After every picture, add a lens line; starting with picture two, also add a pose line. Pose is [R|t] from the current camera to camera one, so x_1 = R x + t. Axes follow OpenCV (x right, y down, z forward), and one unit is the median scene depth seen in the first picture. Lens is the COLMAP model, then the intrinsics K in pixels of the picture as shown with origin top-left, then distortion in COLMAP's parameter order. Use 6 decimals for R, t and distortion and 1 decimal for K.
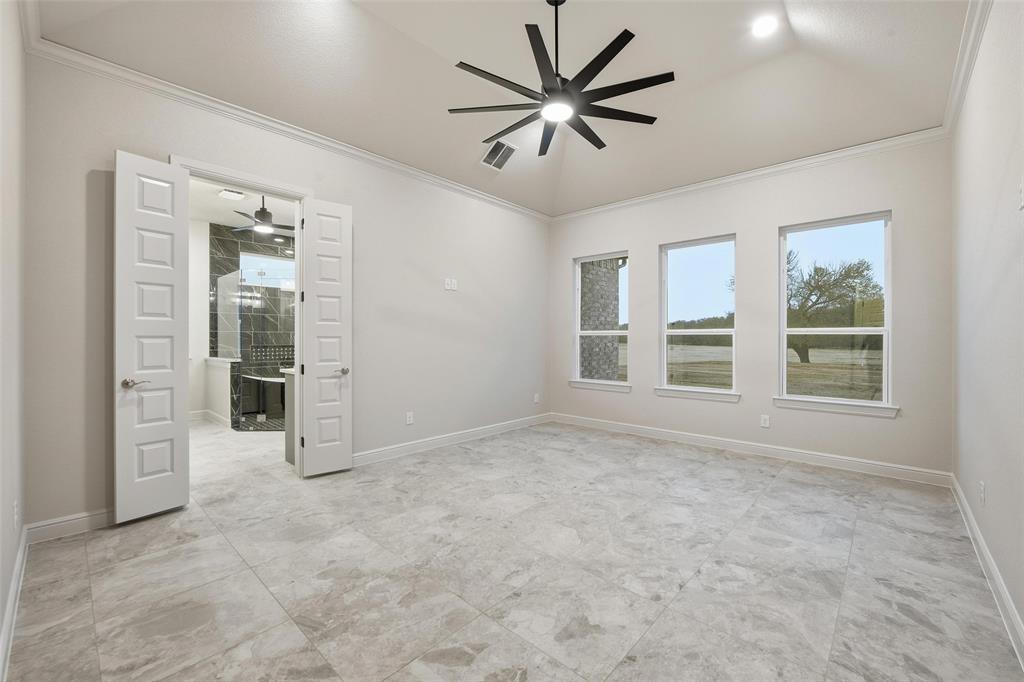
lens RADIAL K [[413.9, 0, 515.3], [0, 413.9, 339.1], [0, 0, 1]] dist [-0.009020, 0.000300]
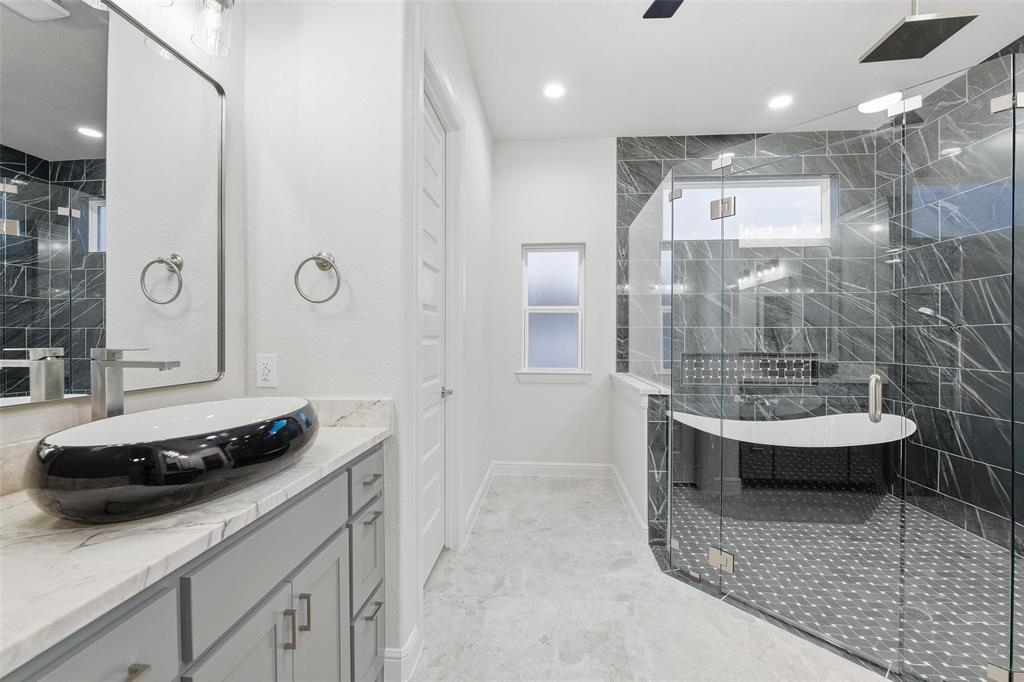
lens RADIAL K [[413.9, 0, 510.9], [0, 413.9, 340.6], [0, 0, 1]] dist [-0.009020, 0.000300]
pose [[0.602822, 0.002459, -0.797872, -0.370048], [-0.006086, 0.999980, -0.001516, 0.001553], [0.797853, 0.005770, 0.602825, 0.533816]]
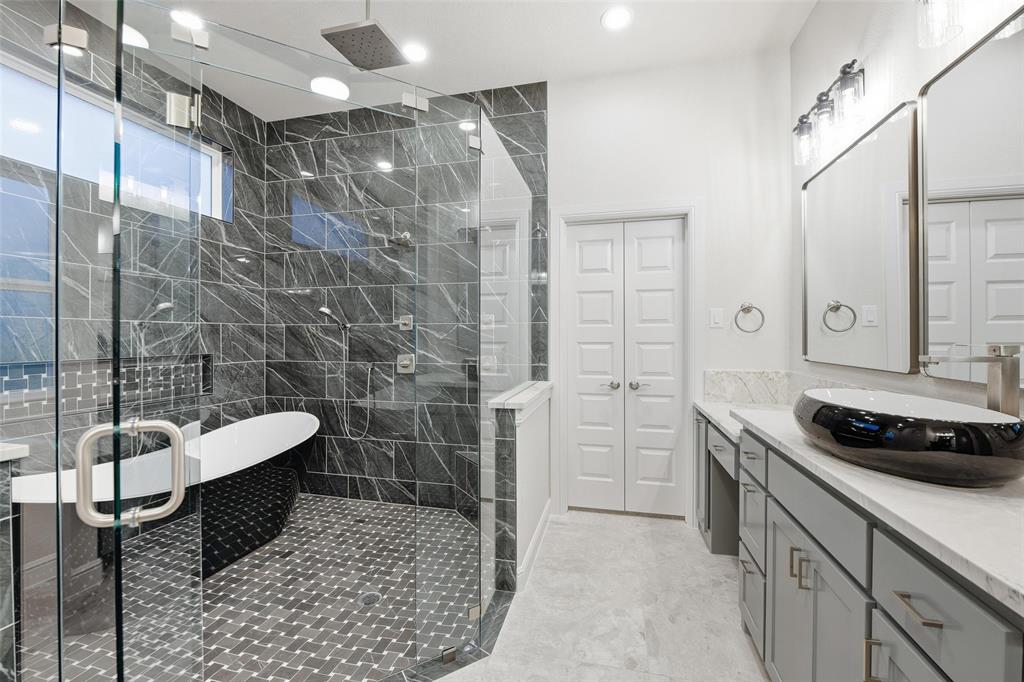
lens RADIAL K [[413.9, 0, 516.6], [0, 413.9, 336.4], [0, 0, 1]] dist [-0.009020, 0.000300]
pose [[0.872416, -0.004271, 0.488745, -0.487239], [0.007720, 0.999957, -0.005042, 0.000318], [-0.488702, 0.008172, 0.872412, 0.621904]]
